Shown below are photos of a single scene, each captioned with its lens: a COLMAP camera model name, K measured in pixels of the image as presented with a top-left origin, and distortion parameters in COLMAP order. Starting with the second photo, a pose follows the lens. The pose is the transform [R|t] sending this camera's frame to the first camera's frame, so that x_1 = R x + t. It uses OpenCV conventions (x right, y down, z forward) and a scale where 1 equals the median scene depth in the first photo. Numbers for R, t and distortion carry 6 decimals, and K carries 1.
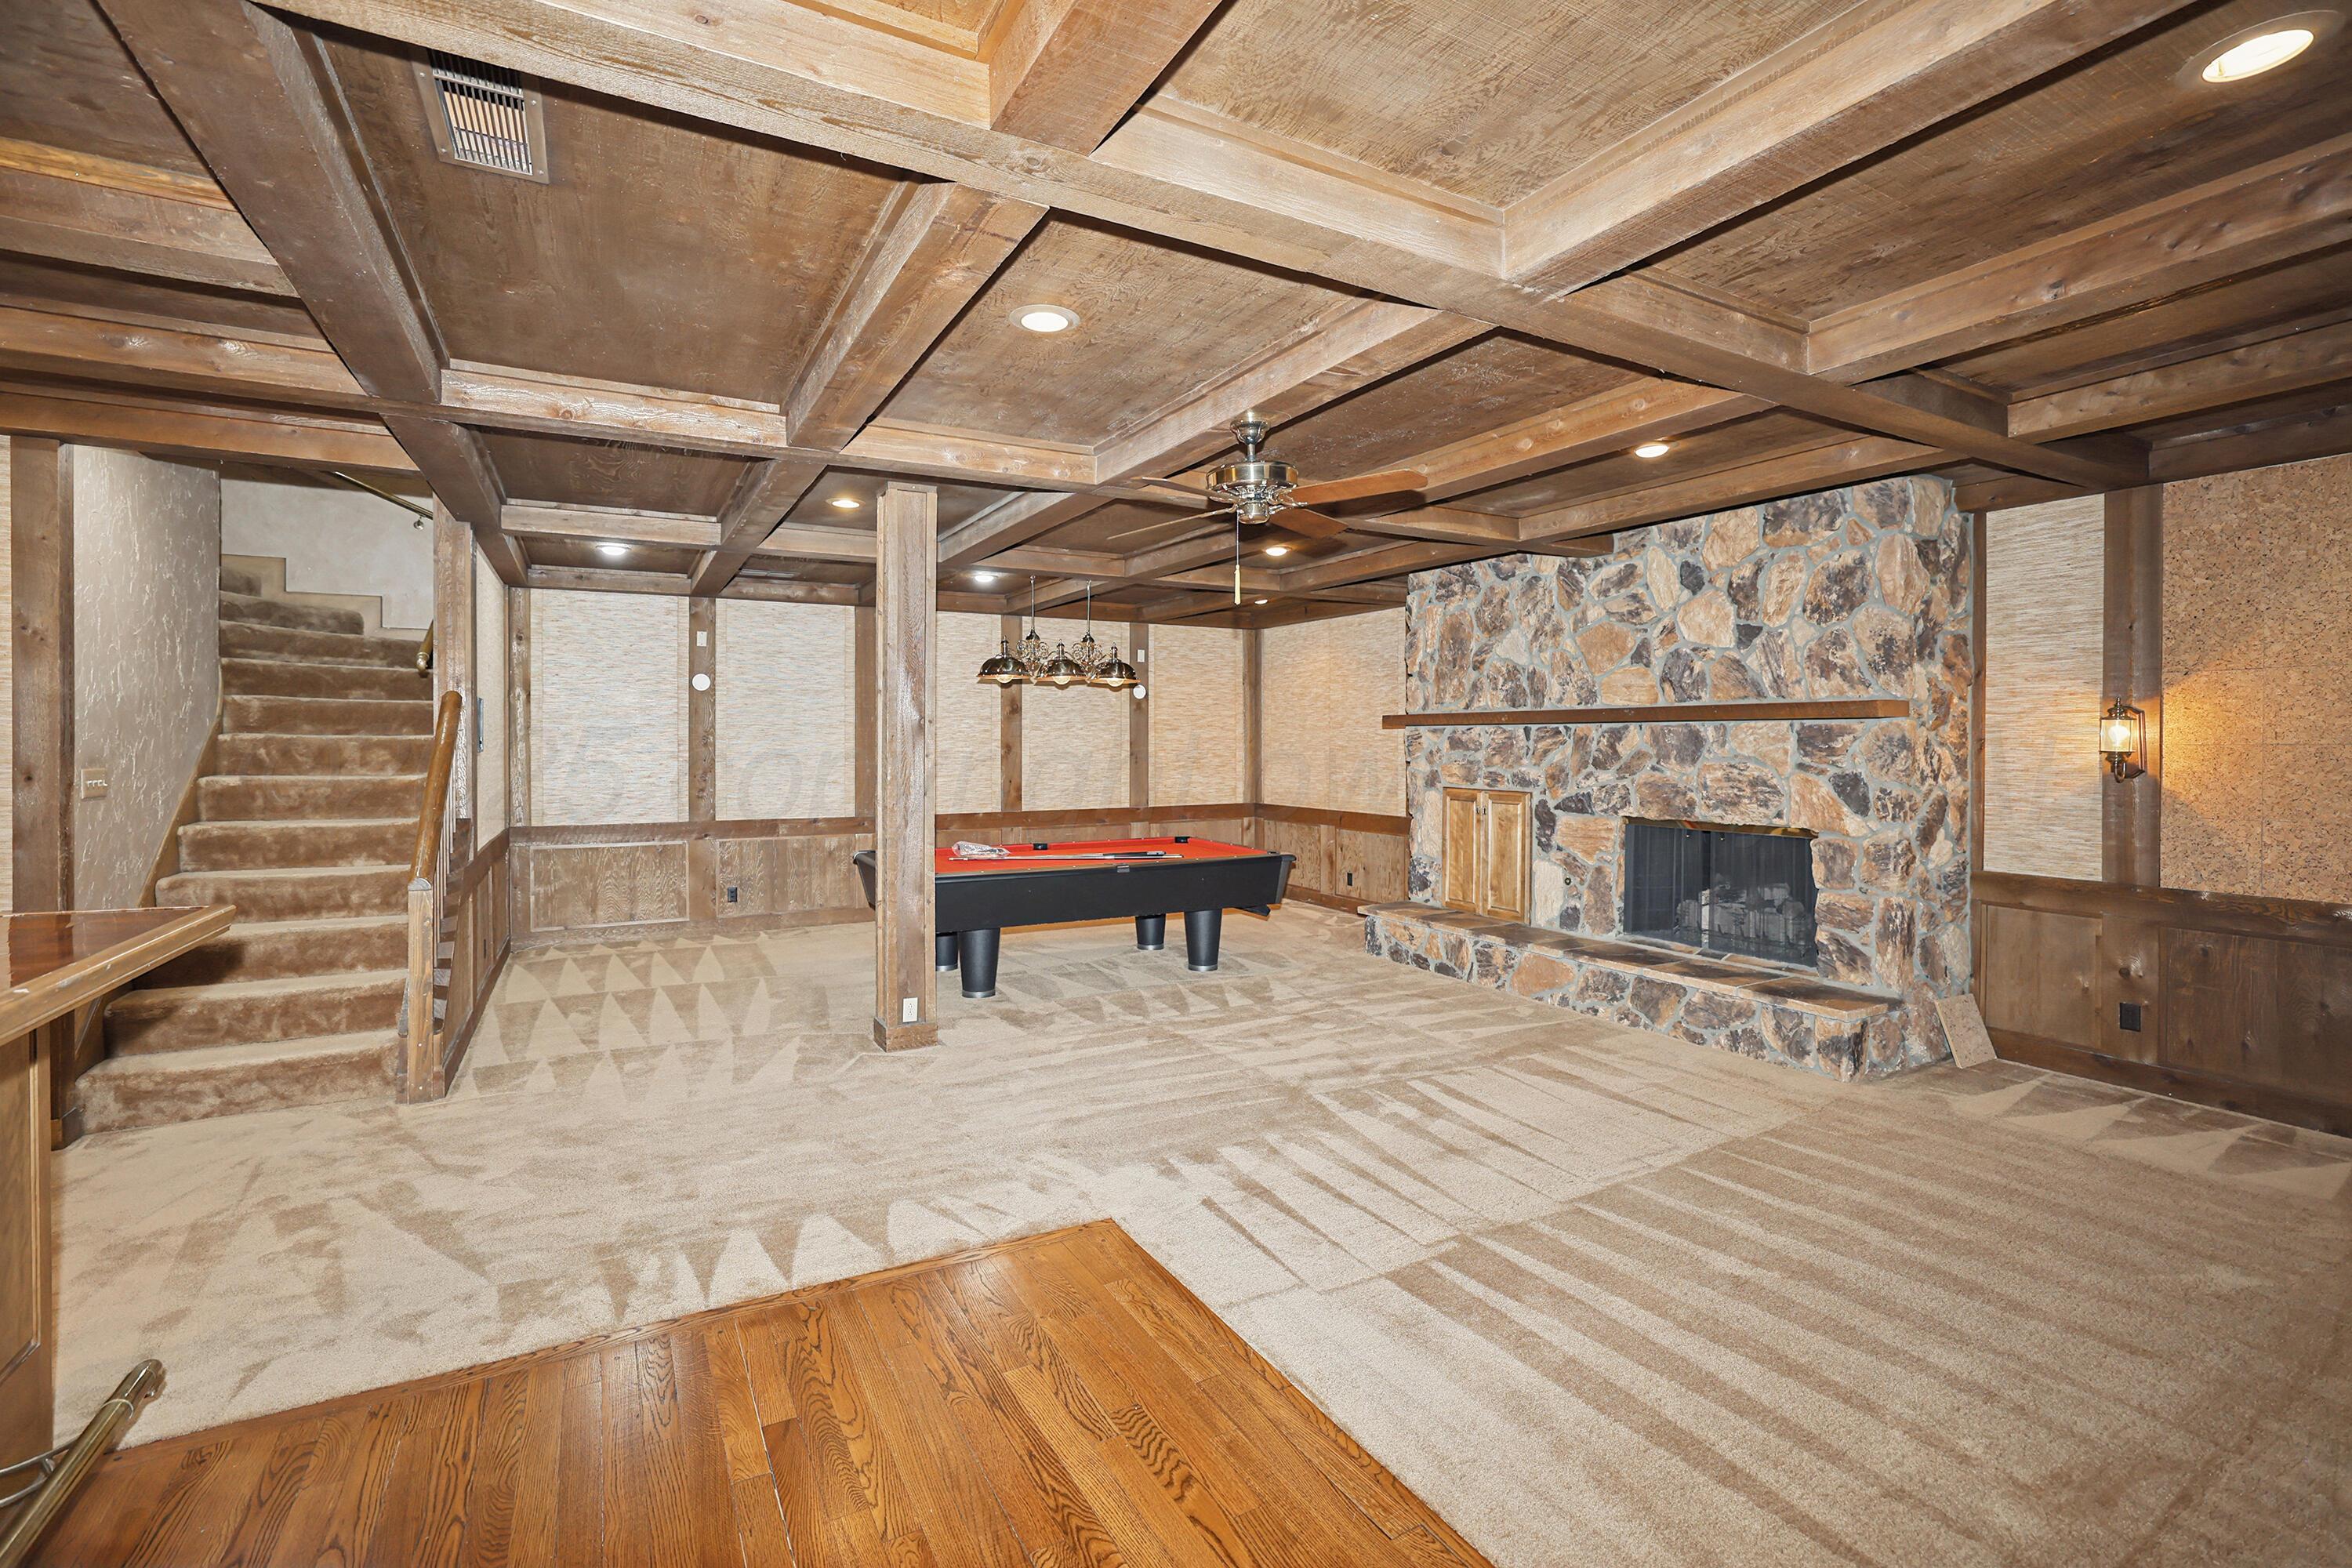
lens RADIAL K [[1062.4, 0, 1156.6], [0, 1062.4, 766.8], [0, 0, 1]] dist [-0.011203, 0.002658]
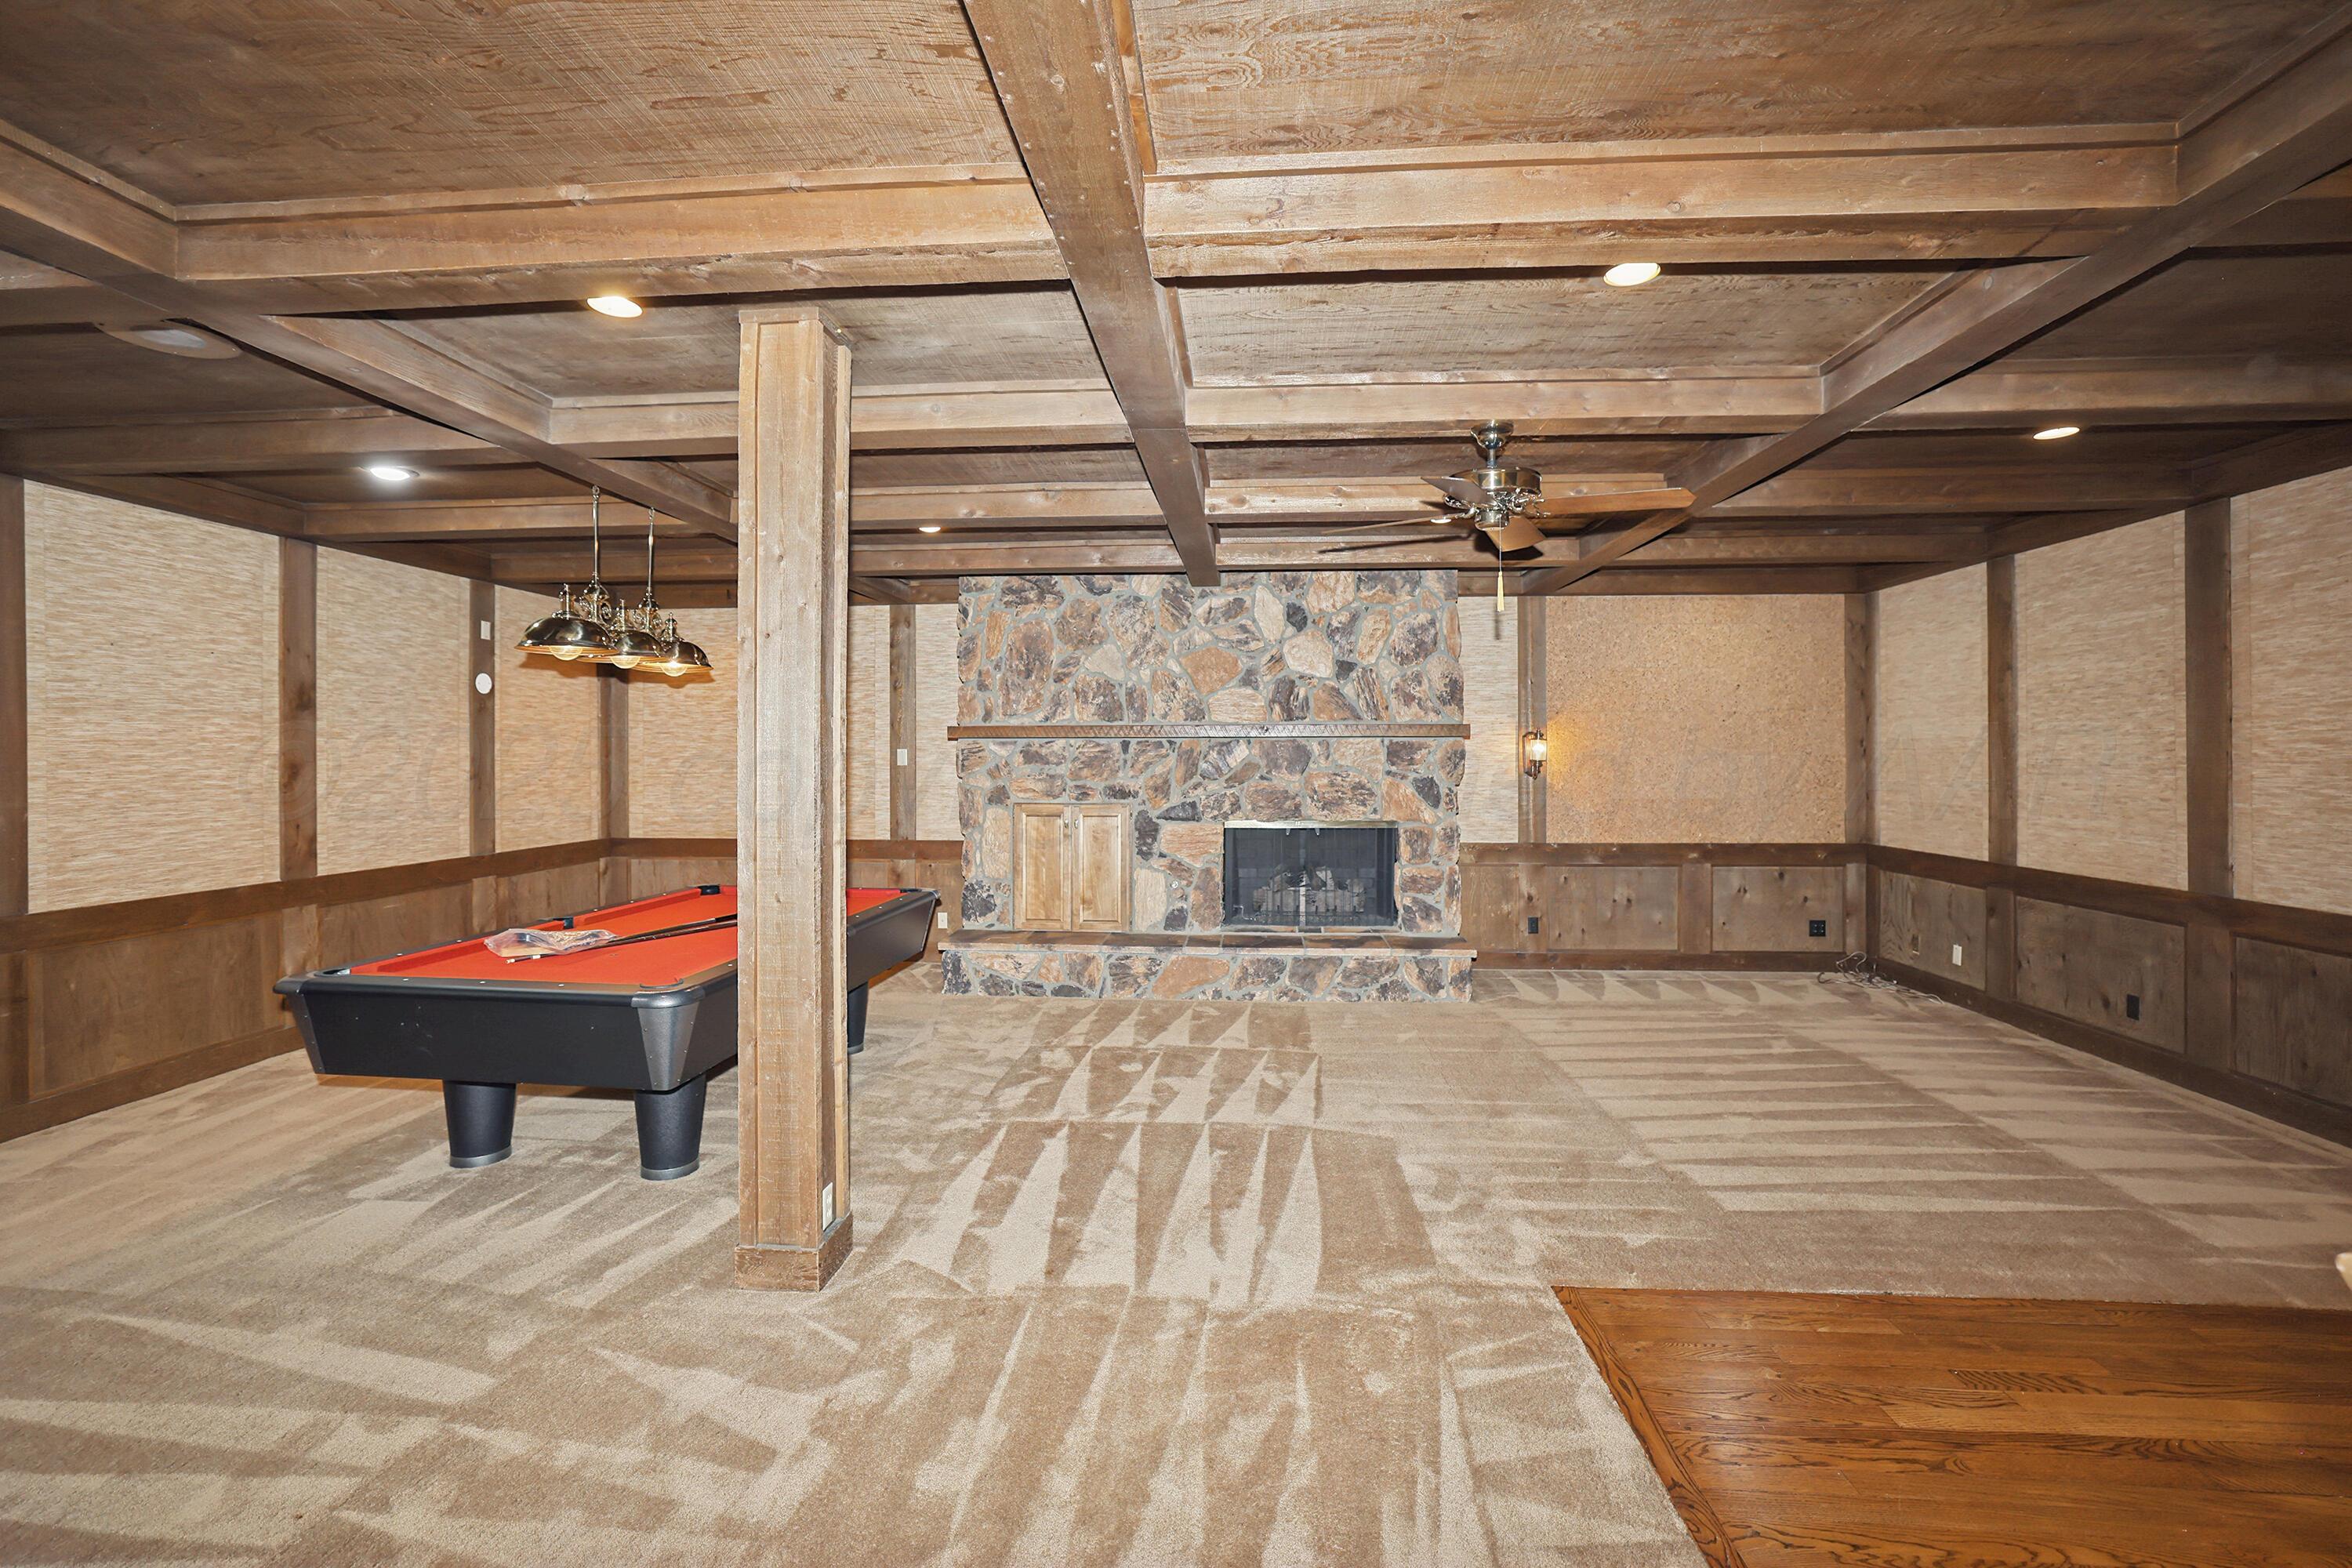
lens RADIAL K [[1062.4, 0, 1171.6], [0, 1062.4, 769.8], [0, 0, 1]] dist [-0.011203, 0.002658]
pose [[0.536717, -0.013804, 0.843649, -0.562321], [0.022596, 0.999743, 0.001983, -0.011468], [-0.843460, 0.017999, 0.536891, 0.458960]]
